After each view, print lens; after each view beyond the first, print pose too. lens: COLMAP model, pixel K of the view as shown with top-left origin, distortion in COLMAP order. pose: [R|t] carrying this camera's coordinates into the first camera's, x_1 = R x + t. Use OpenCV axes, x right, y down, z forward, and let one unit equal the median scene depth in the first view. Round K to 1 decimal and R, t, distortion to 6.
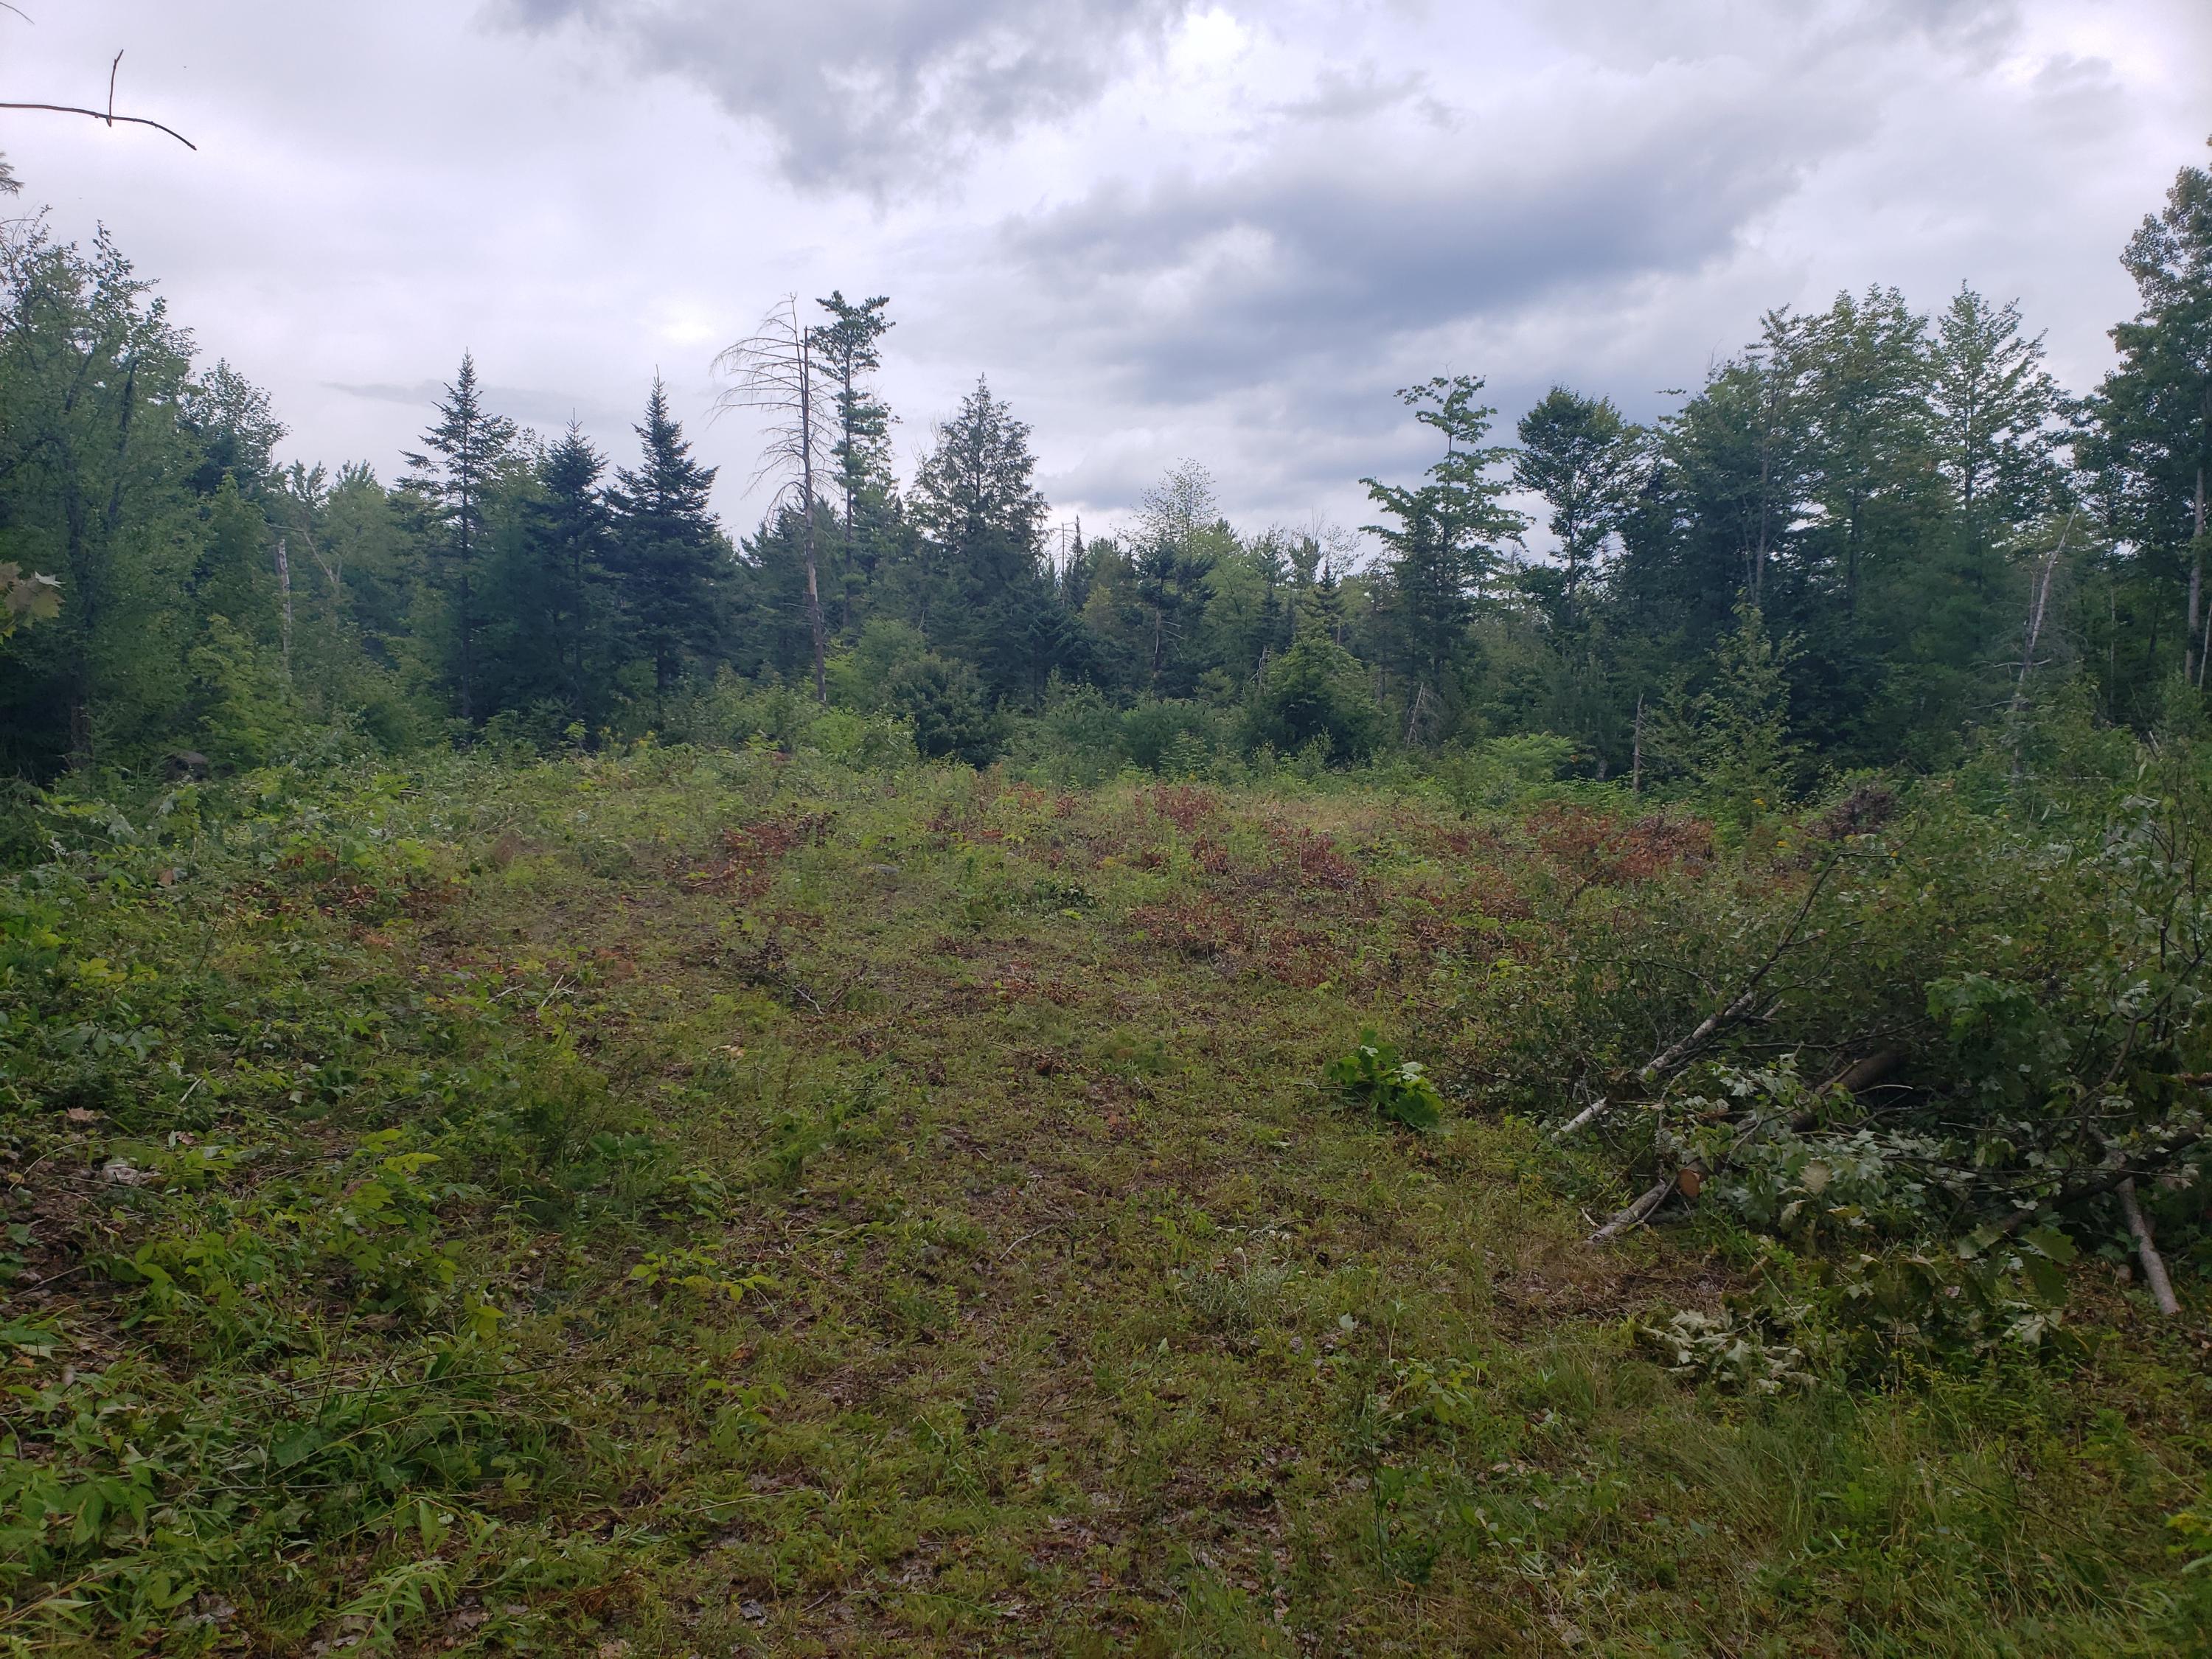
lens RADIAL K [[1660.2, 0, 1108.0], [0, 1660.2, 828.7], [0, 0, 1]] dist [0.007924, -0.001253]
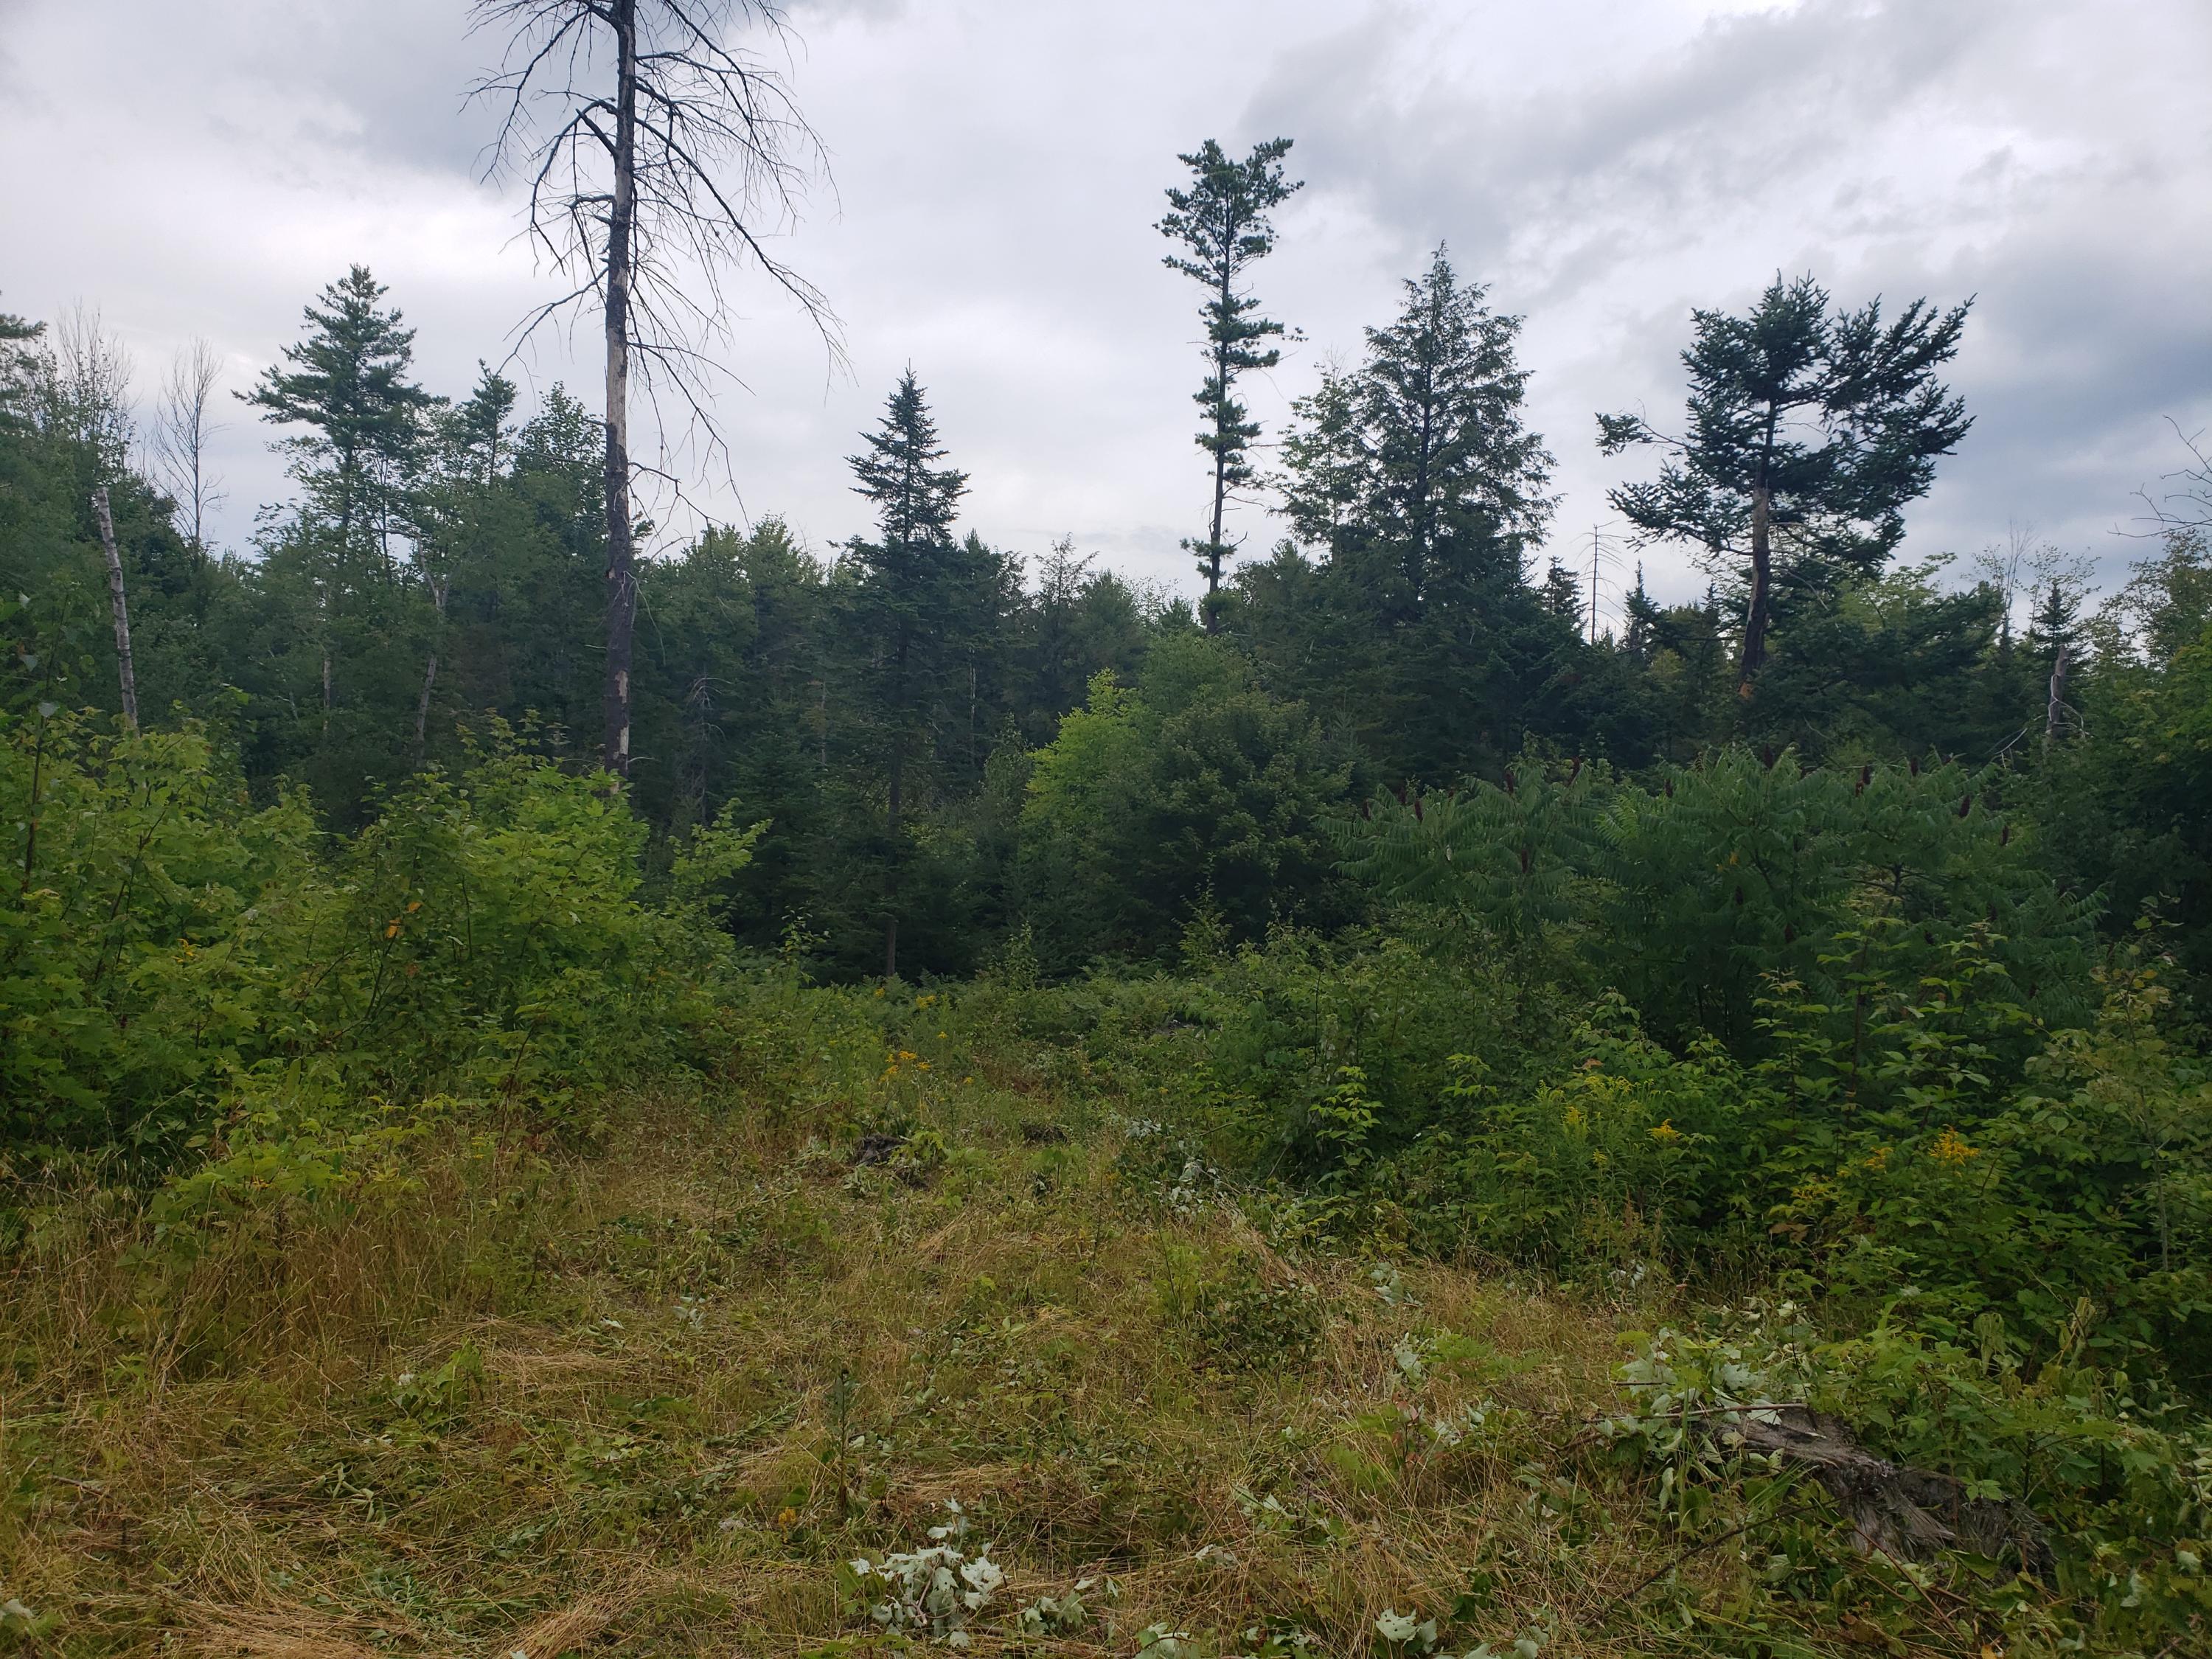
lens RADIAL K [[1660.2, 0, 1104.1], [0, 1660.2, 844.1], [0, 0, 1]] dist [0.007924, -0.001253]
pose [[0.942129, 0.019102, -0.334706, 0.012658], [-0.039122, 0.997819, -0.053174, -0.026266], [0.332960, 0.063191, 0.940821, 0.422231]]
